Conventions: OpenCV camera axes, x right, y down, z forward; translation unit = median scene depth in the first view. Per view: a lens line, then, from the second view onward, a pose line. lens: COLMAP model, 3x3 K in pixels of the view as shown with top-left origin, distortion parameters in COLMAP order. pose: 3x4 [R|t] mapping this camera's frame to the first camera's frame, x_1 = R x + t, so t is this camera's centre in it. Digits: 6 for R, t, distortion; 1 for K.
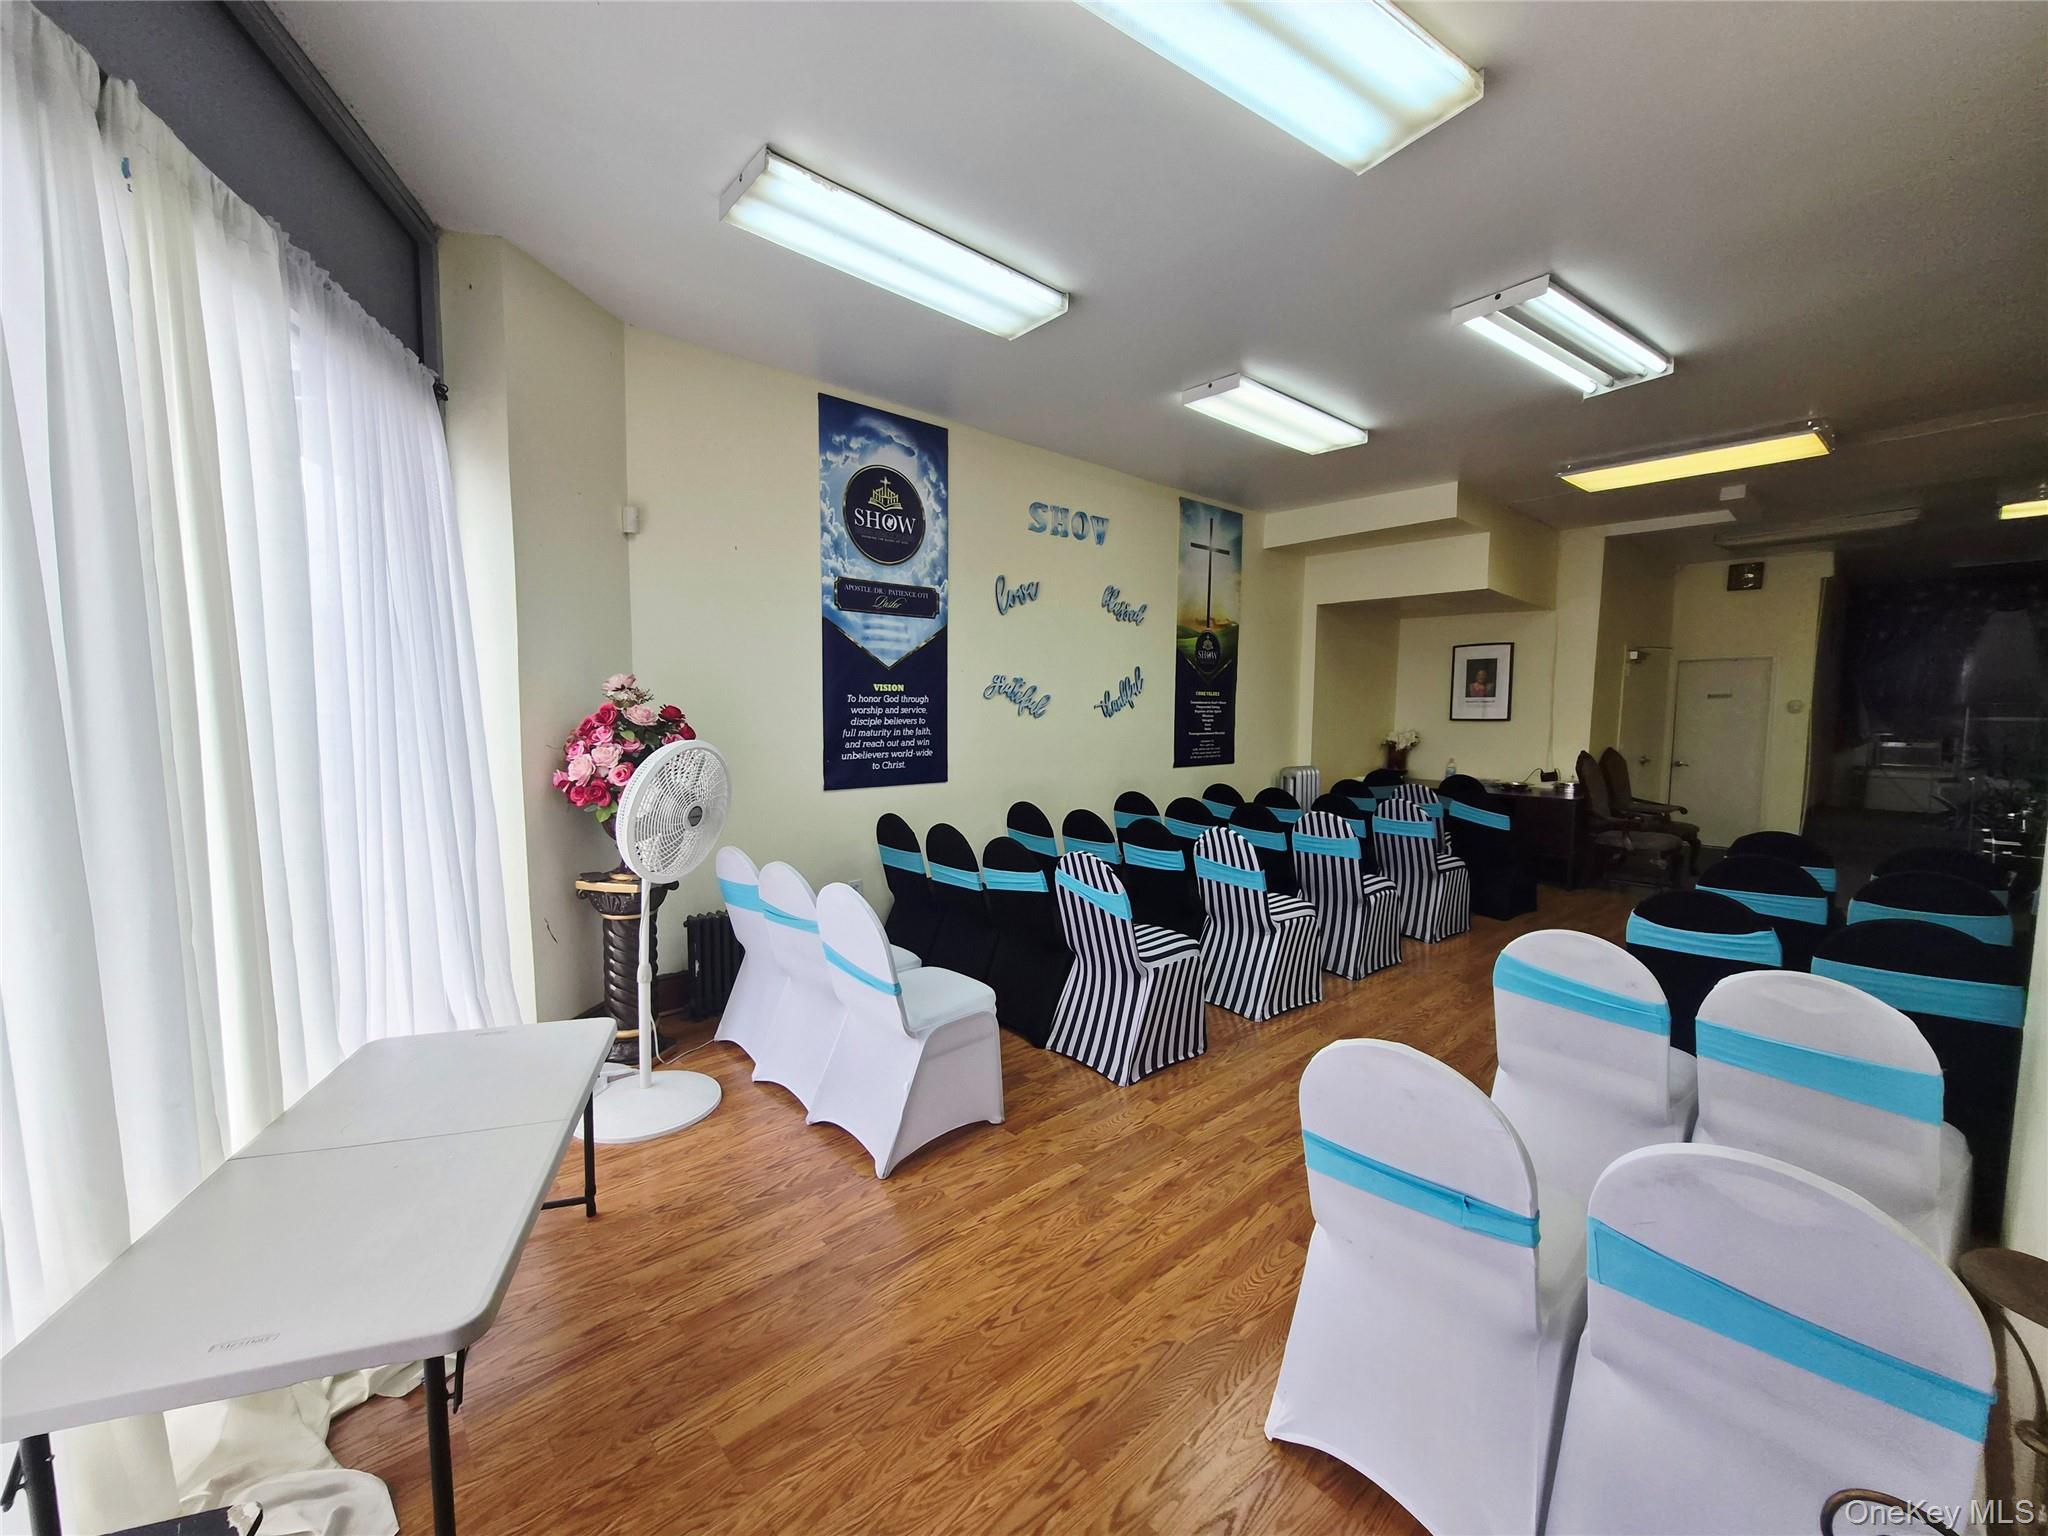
lens RADIAL K [[807.0, 0, 1018.5], [0, 807.0, 772.4], [0, 0, 1]] dist [-0.000546, -0.000007]
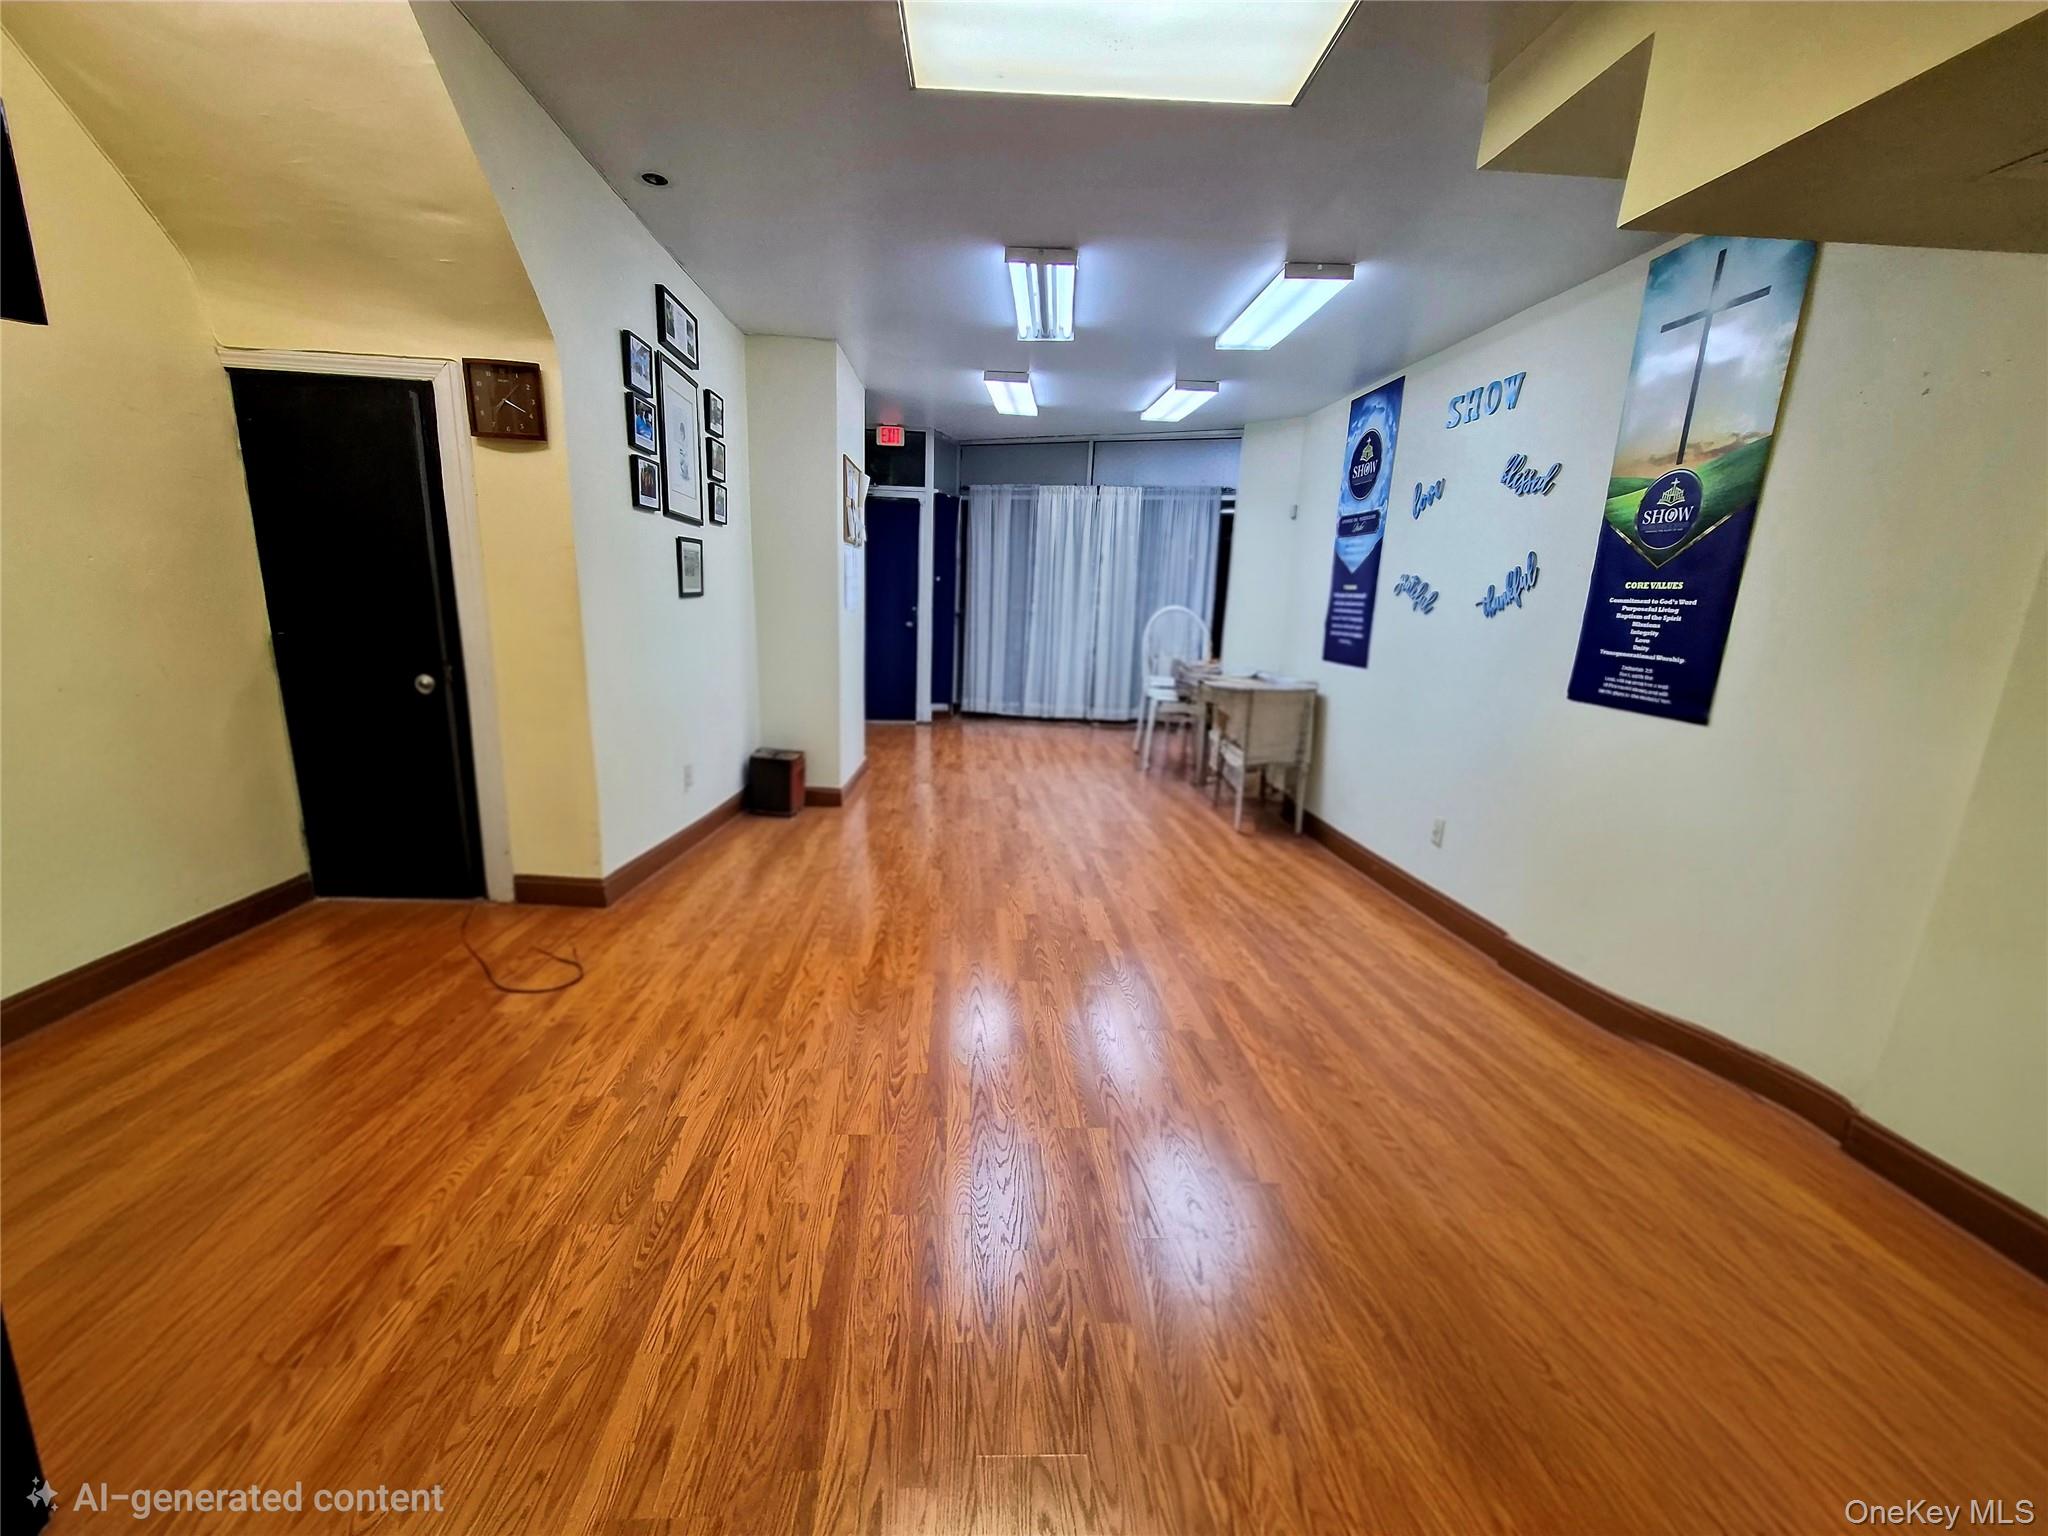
lens RADIAL K [[807.0, 0, 1003.6], [0, 807.0, 775.3], [0, 0, 1]] dist [-0.000546, -0.000007]
pose [[-0.618695, 0.145454, -0.772049, 1.235421], [-0.110483, 0.956837, 0.268805, -0.090948], [0.777823, 0.251607, -0.575921, 1.270138]]
